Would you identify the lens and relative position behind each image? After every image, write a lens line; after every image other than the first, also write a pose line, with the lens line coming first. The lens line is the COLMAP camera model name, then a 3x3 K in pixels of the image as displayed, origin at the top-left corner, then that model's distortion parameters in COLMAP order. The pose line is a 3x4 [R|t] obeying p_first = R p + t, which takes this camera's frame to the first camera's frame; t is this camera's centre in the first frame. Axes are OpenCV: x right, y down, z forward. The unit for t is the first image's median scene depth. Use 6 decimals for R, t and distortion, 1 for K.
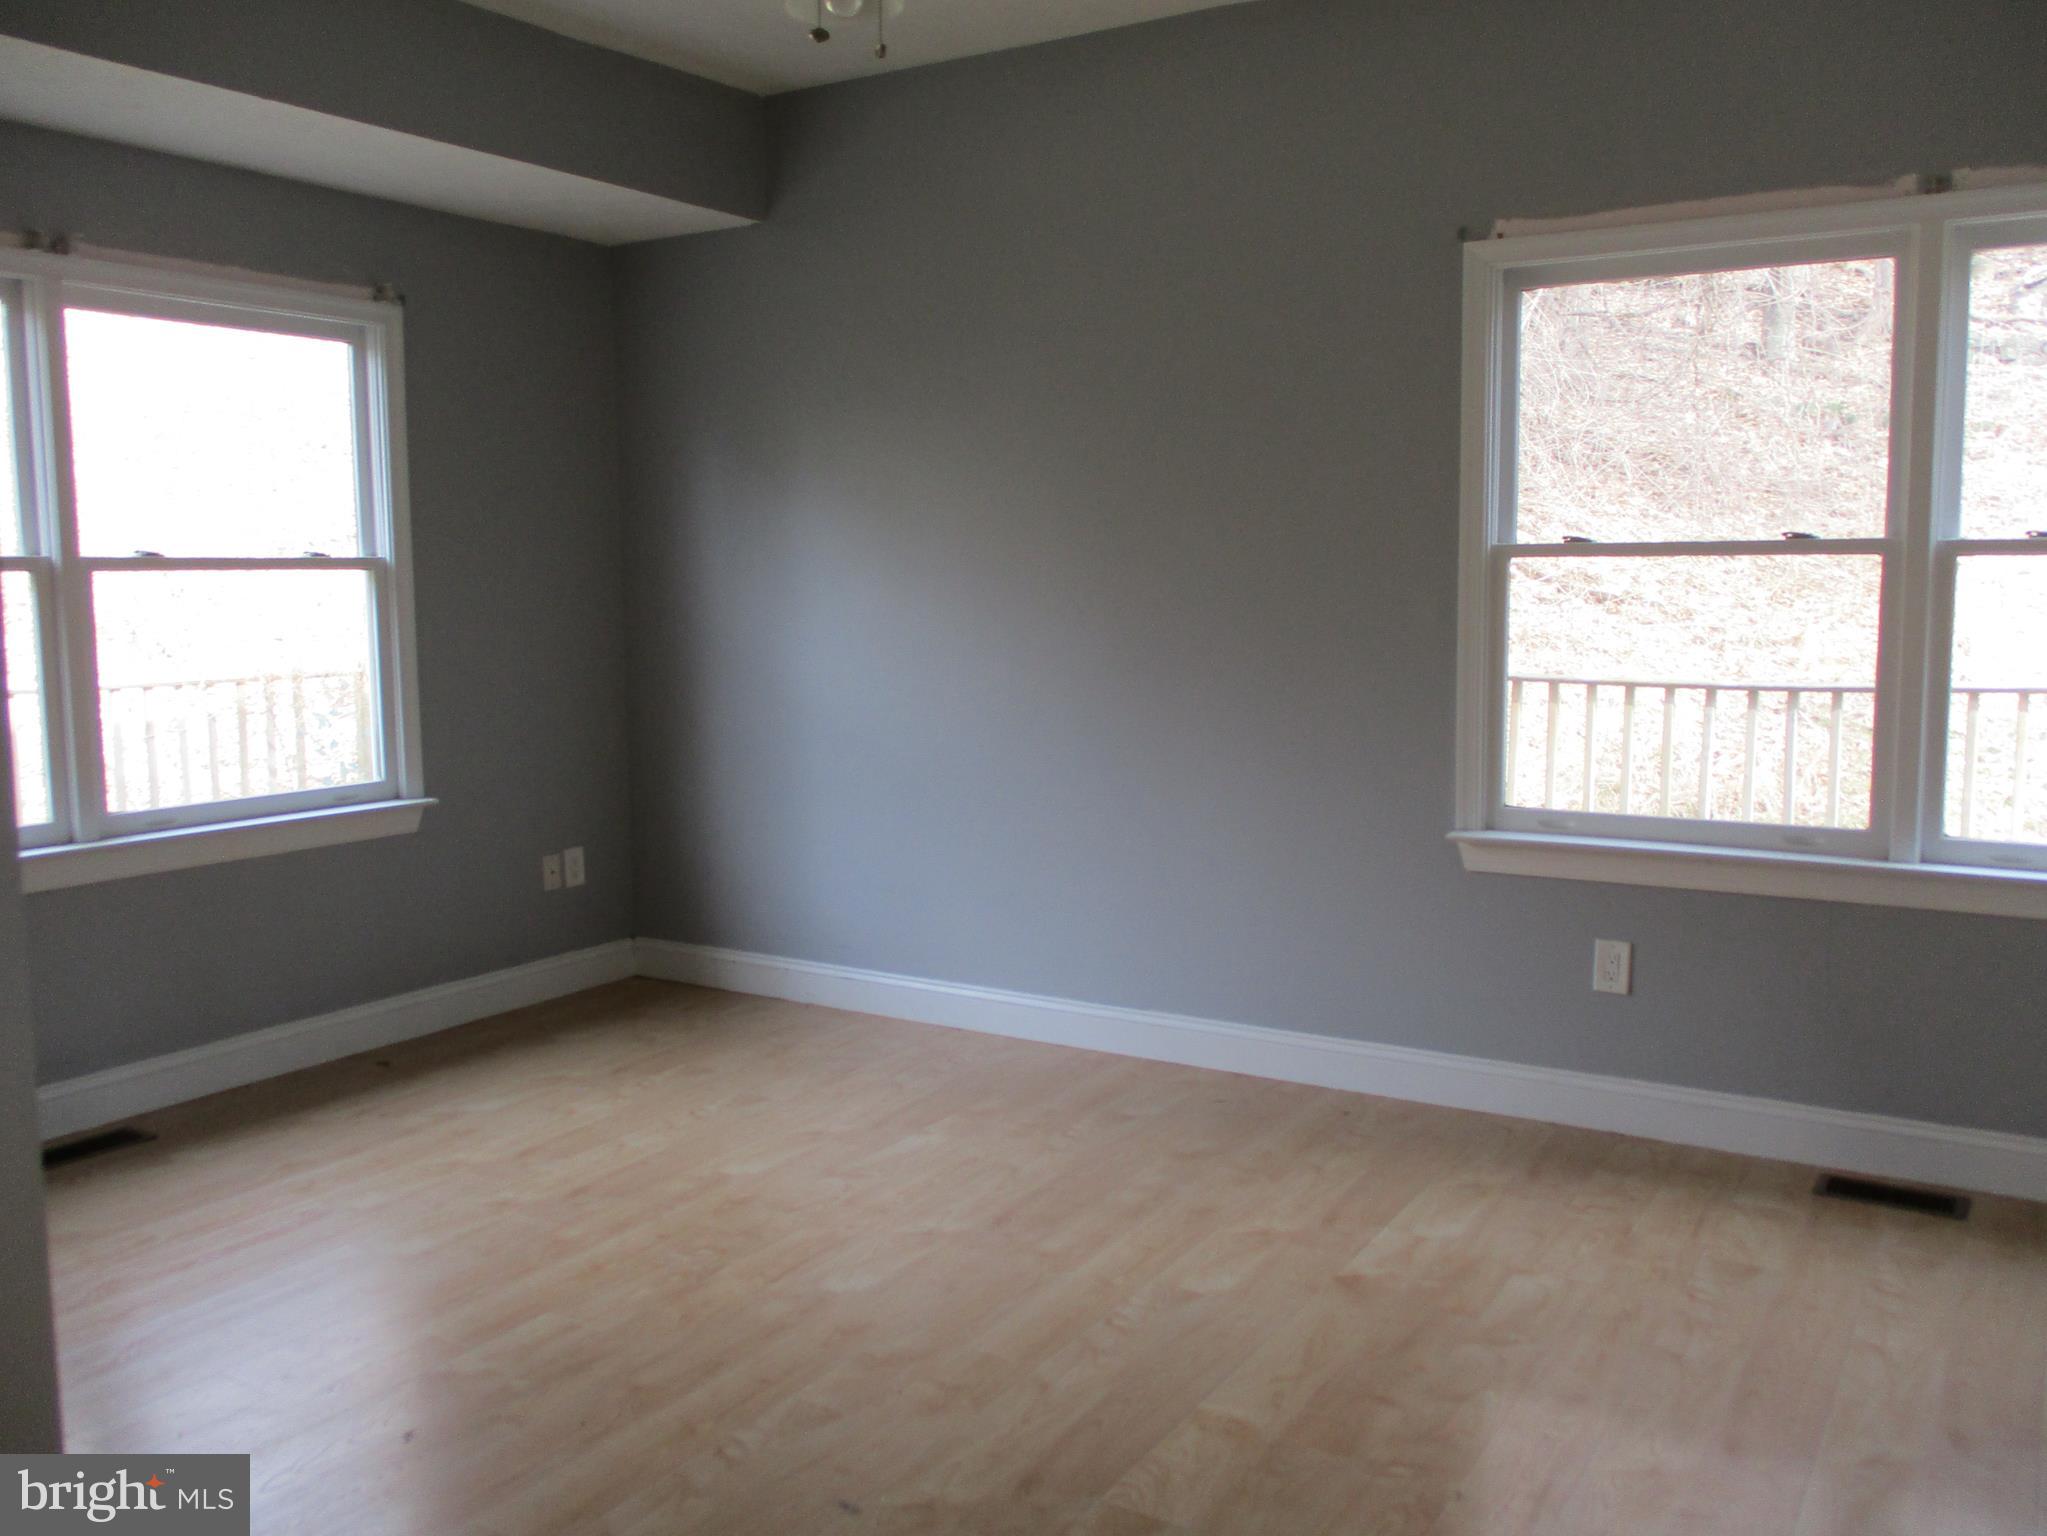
lens RADIAL K [[1694.4, 0, 1023.5], [0, 1694.4, 768.0], [0, 0, 1]] dist [-0.030428, 0.001684]
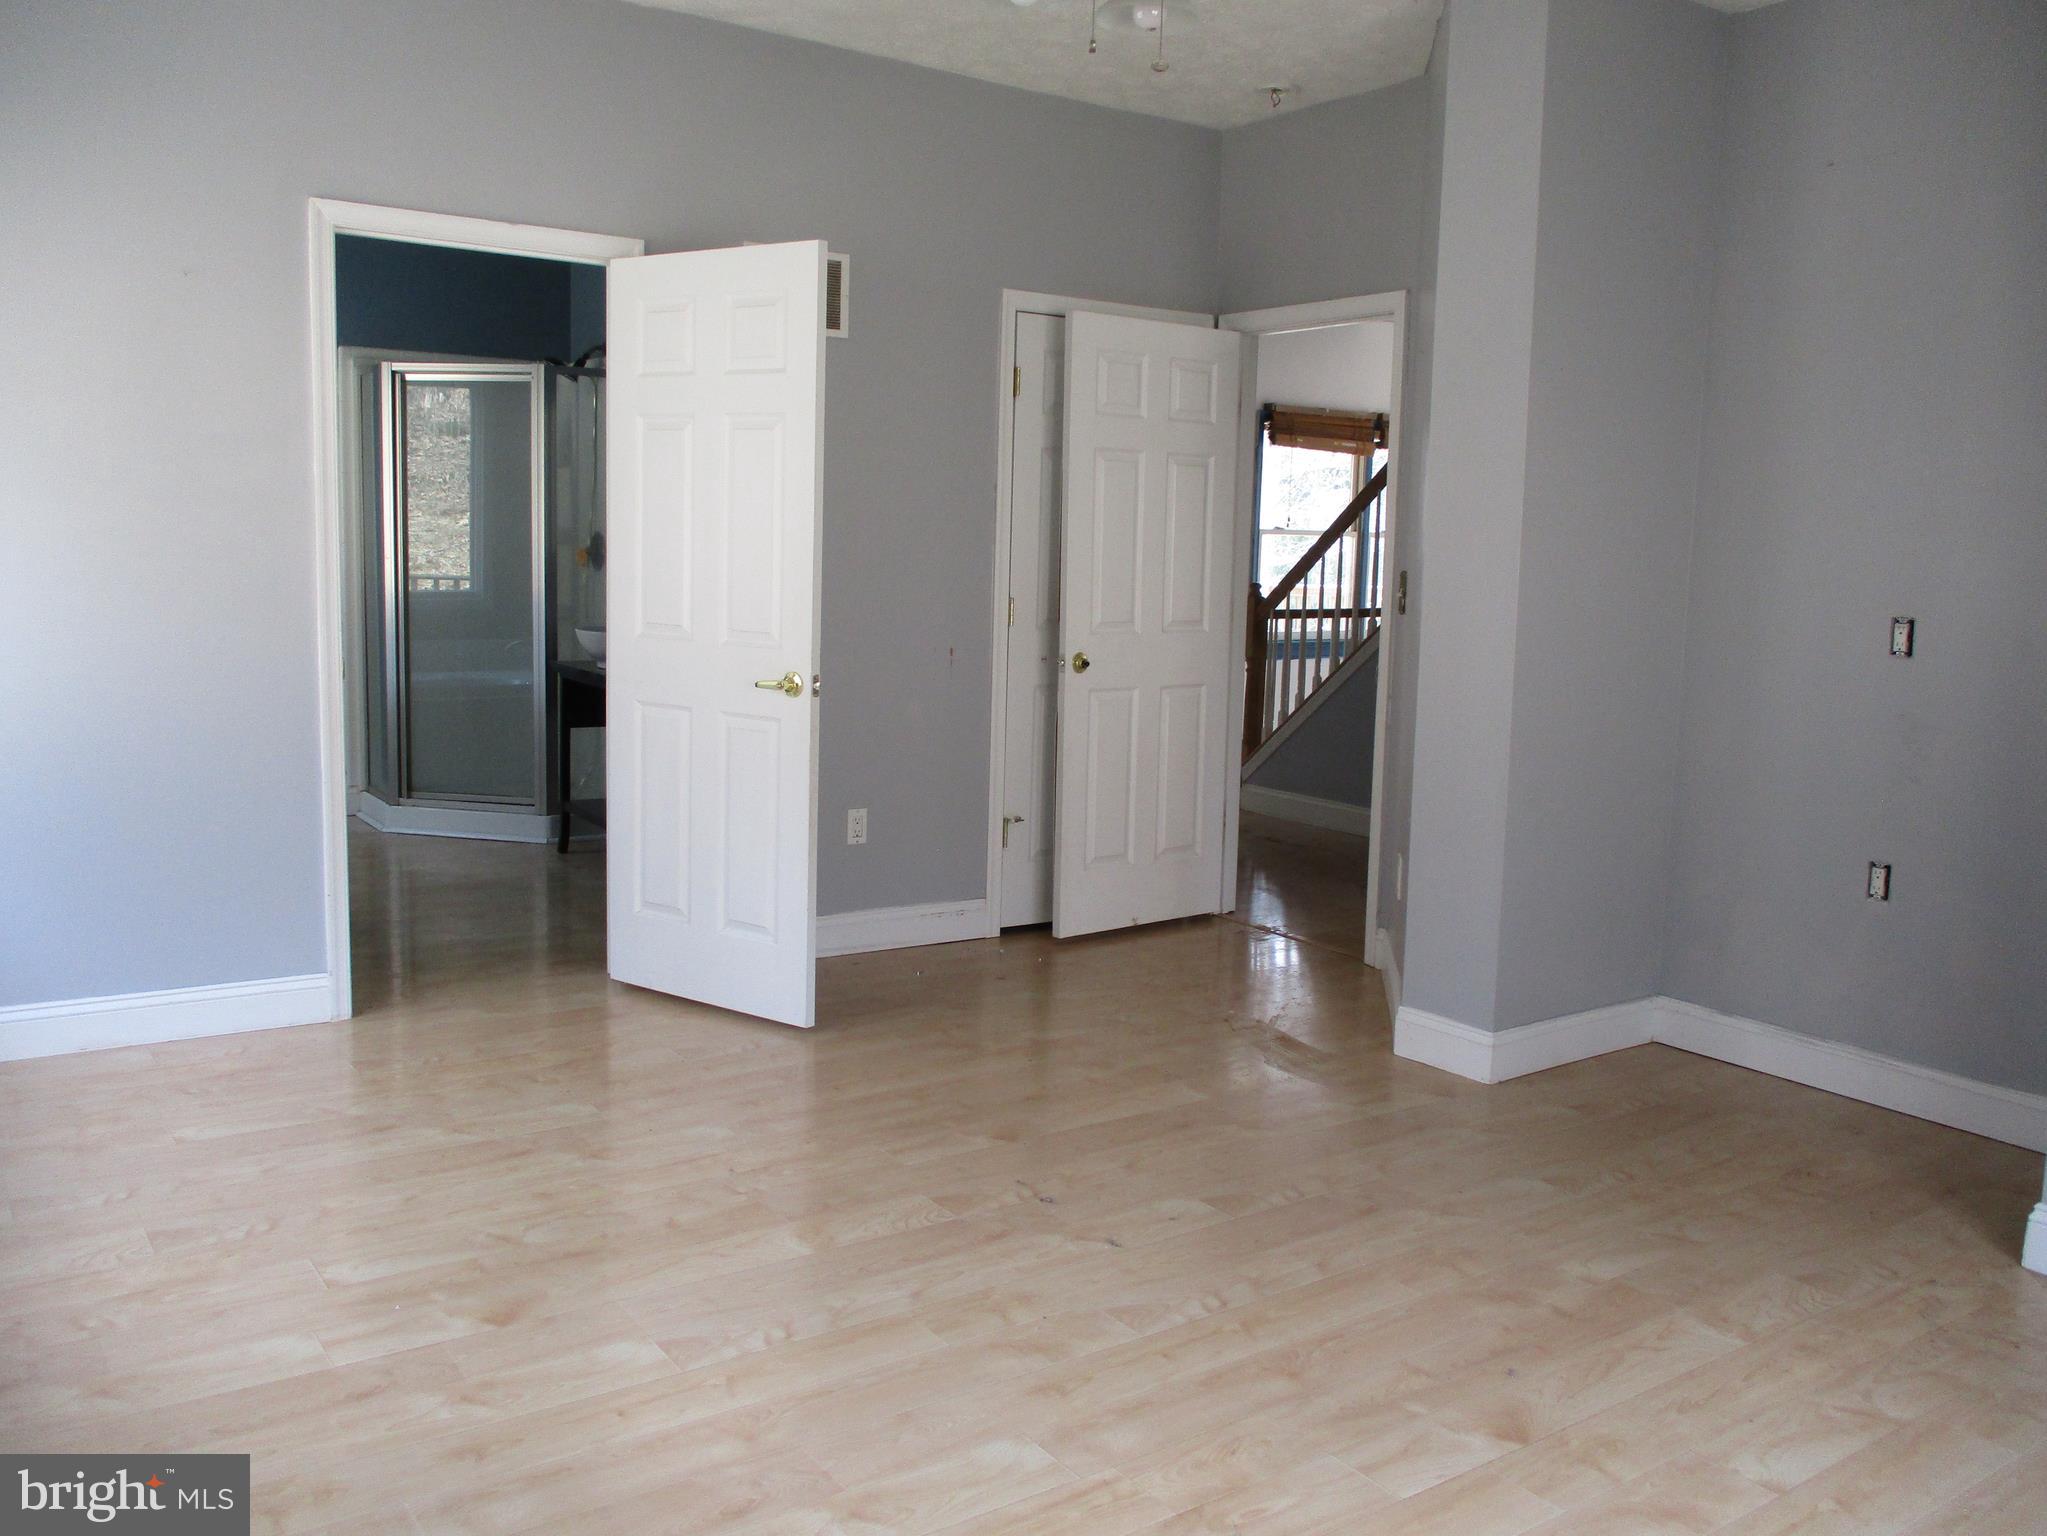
lens RADIAL K [[1694.4, 0, 1023.5], [0, 1694.4, 768.0], [0, 0, 1]] dist [-0.030428, 0.001684]
pose [[-0.921881, -0.070412, 0.381022, -0.423875], [0.026456, 0.969617, 0.243193, -0.208432], [-0.386569, 0.234276, -0.892009, 1.809027]]
